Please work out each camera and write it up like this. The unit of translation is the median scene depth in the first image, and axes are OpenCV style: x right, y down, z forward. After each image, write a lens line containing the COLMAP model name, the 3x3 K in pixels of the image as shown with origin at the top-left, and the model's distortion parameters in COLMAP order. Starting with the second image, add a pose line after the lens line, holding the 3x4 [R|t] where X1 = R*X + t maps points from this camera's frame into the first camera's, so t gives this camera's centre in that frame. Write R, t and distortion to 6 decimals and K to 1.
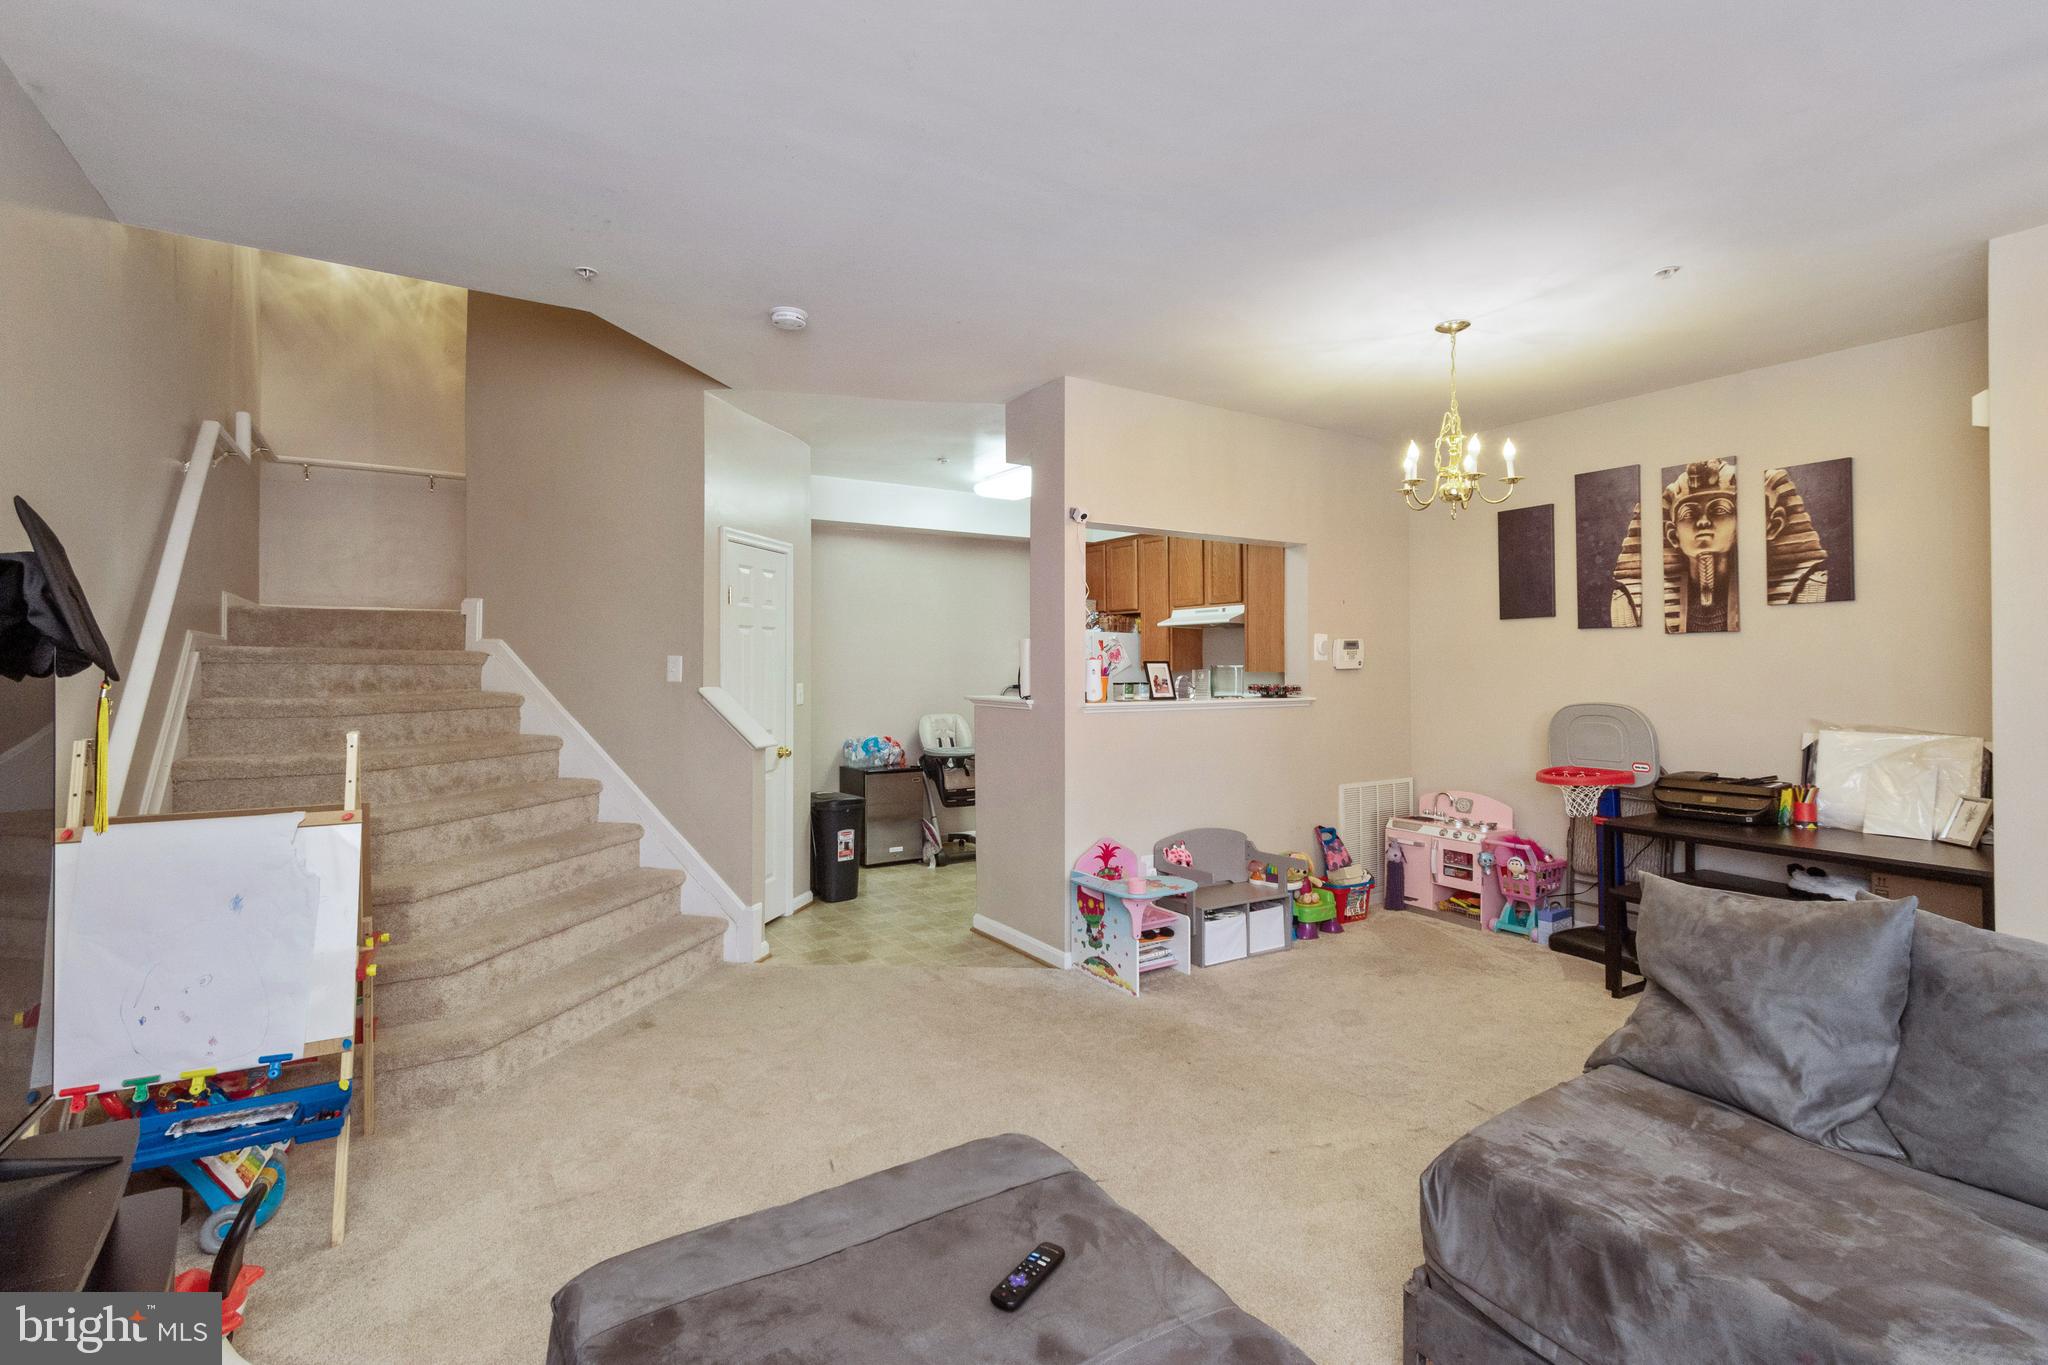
lens RADIAL K [[930.5, 0, 1043.6], [0, 930.5, 664.2], [0, 0, 1]] dist [0.003770, -0.000601]
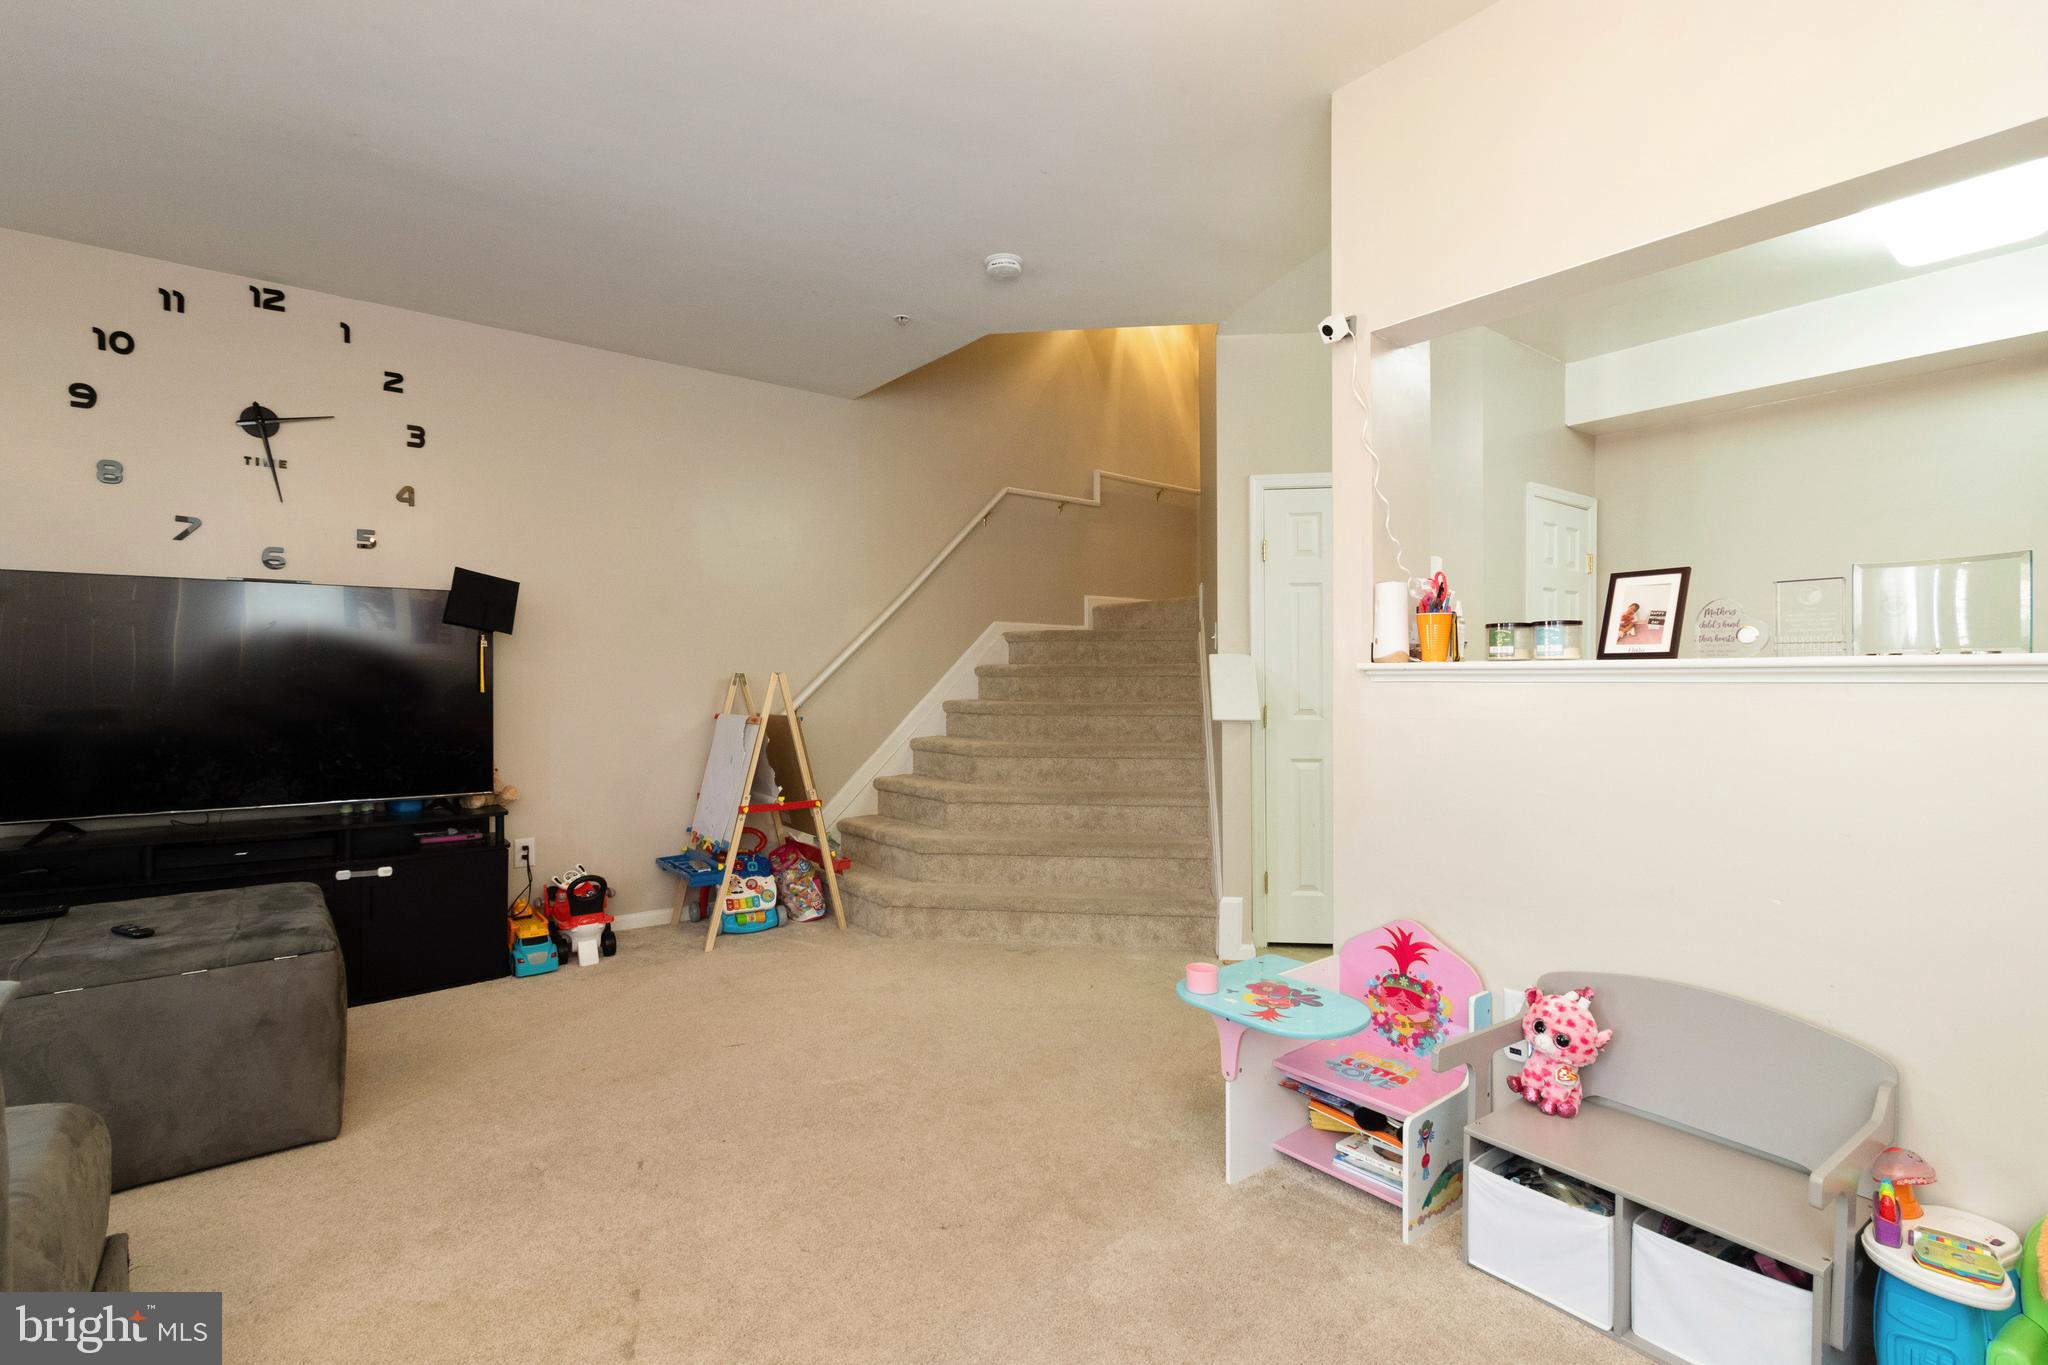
lens RADIAL K [[930.5, 0, 1064.8], [0, 930.5, 681.8], [0, 0, 1]] dist [0.003770, -0.000601]
pose [[0.108065, 0.004242, -0.994135, 0.562300], [0.008382, 0.999951, 0.005178, 0.047139], [0.994109, -0.008892, 0.108024, 0.742240]]
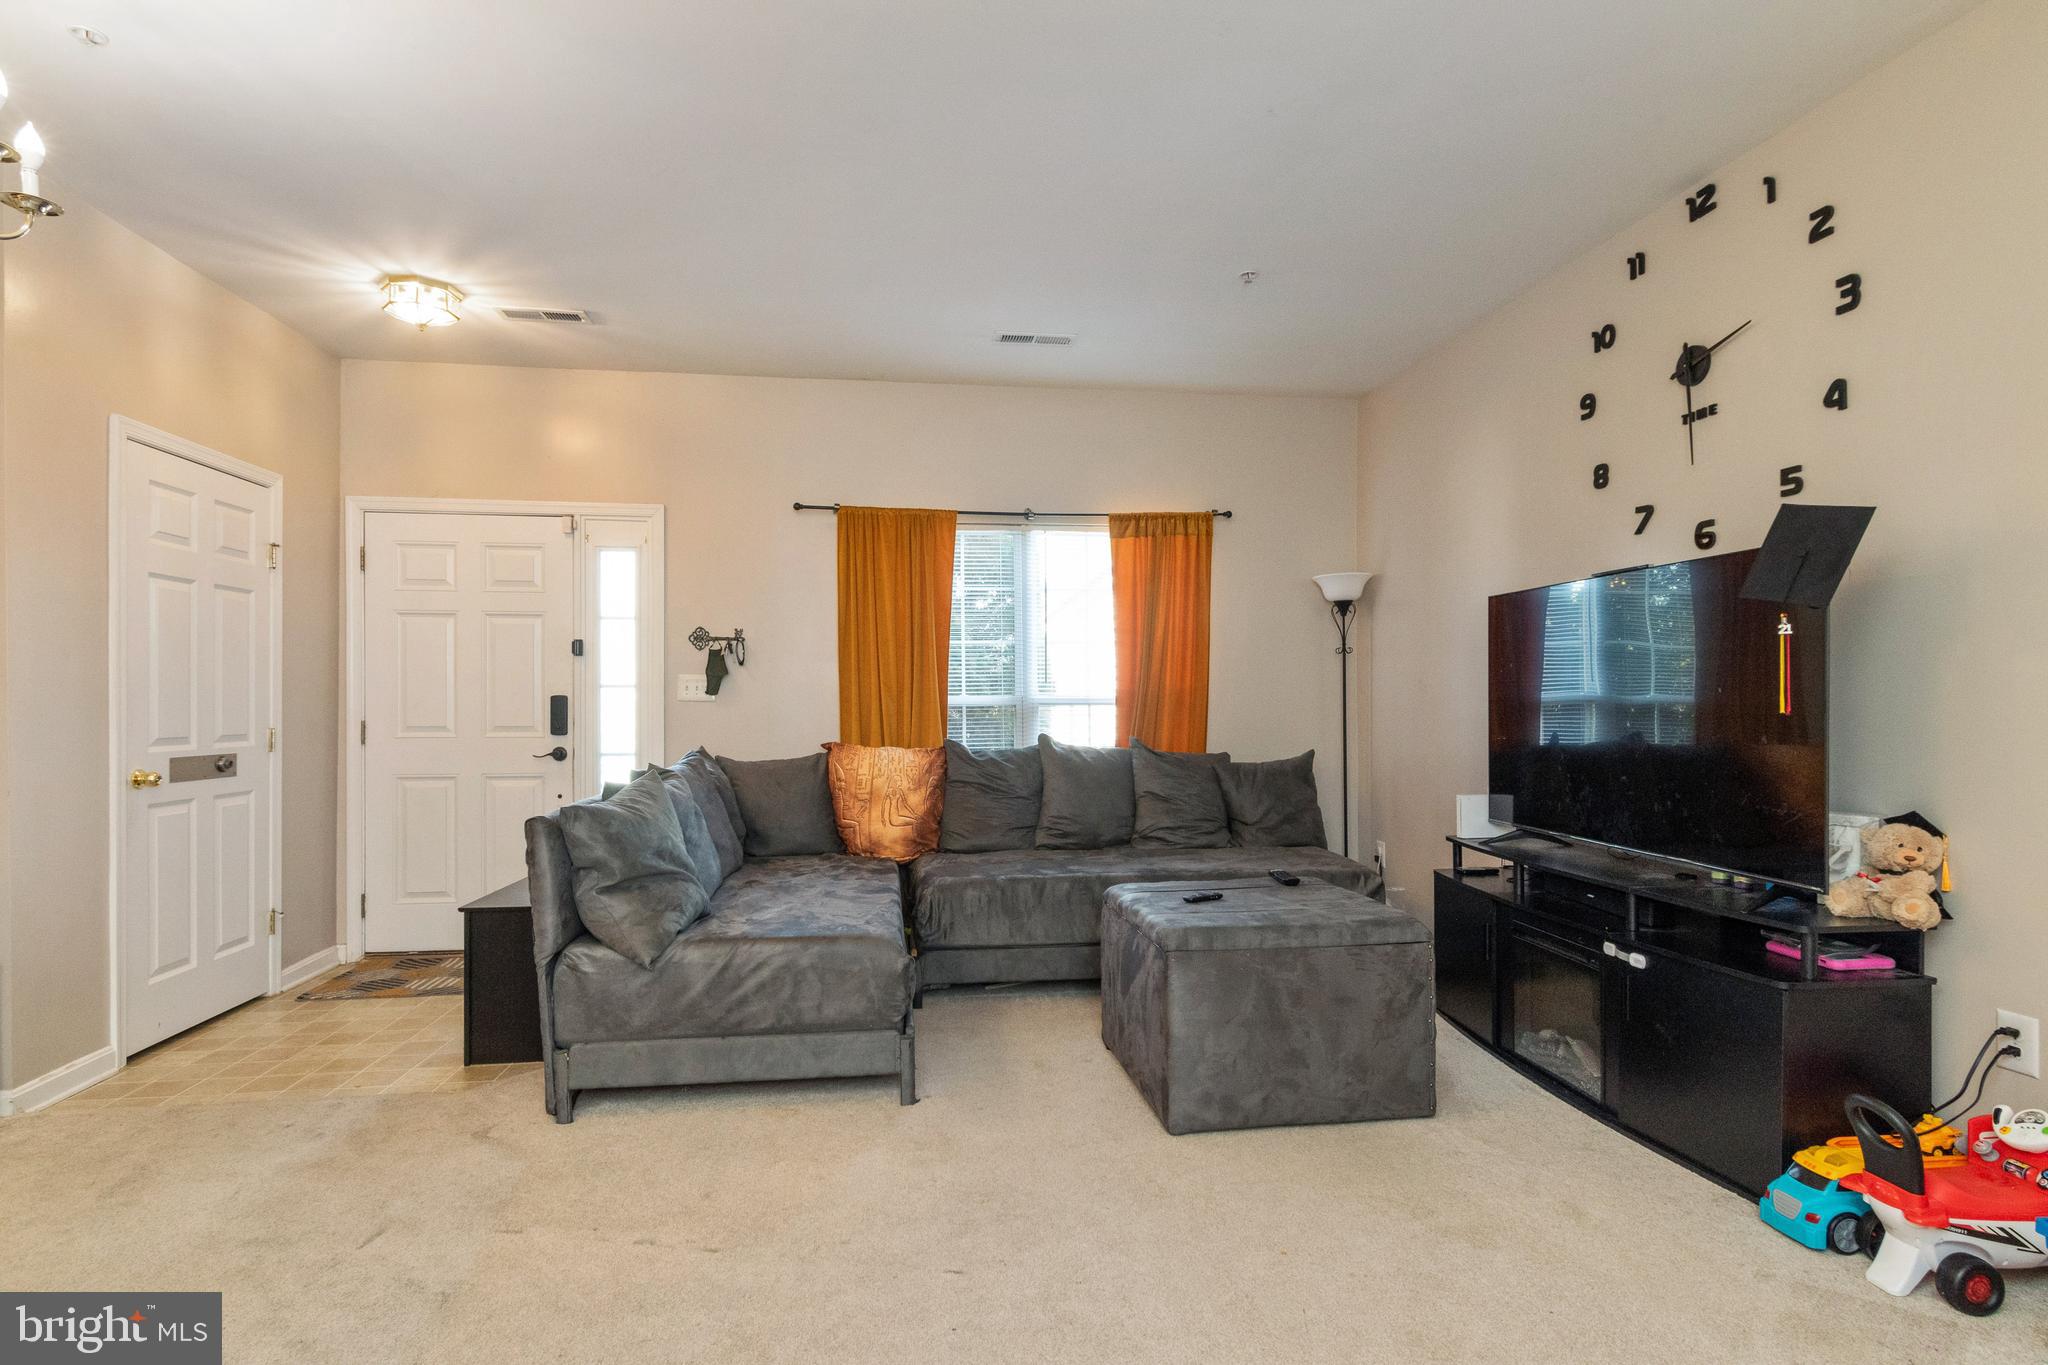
lens RADIAL K [[1041.3, 0, 1014.3], [0, 1041.3, 699.8], [0, 0, 1]] dist [0.002597, -0.001324]
pose [[-0.899292, 0.003052, 0.437339, -0.199657], [0.000905, 0.999987, -0.005117, 0.052248], [-0.437348, -0.004206, -0.899282, 0.978511]]
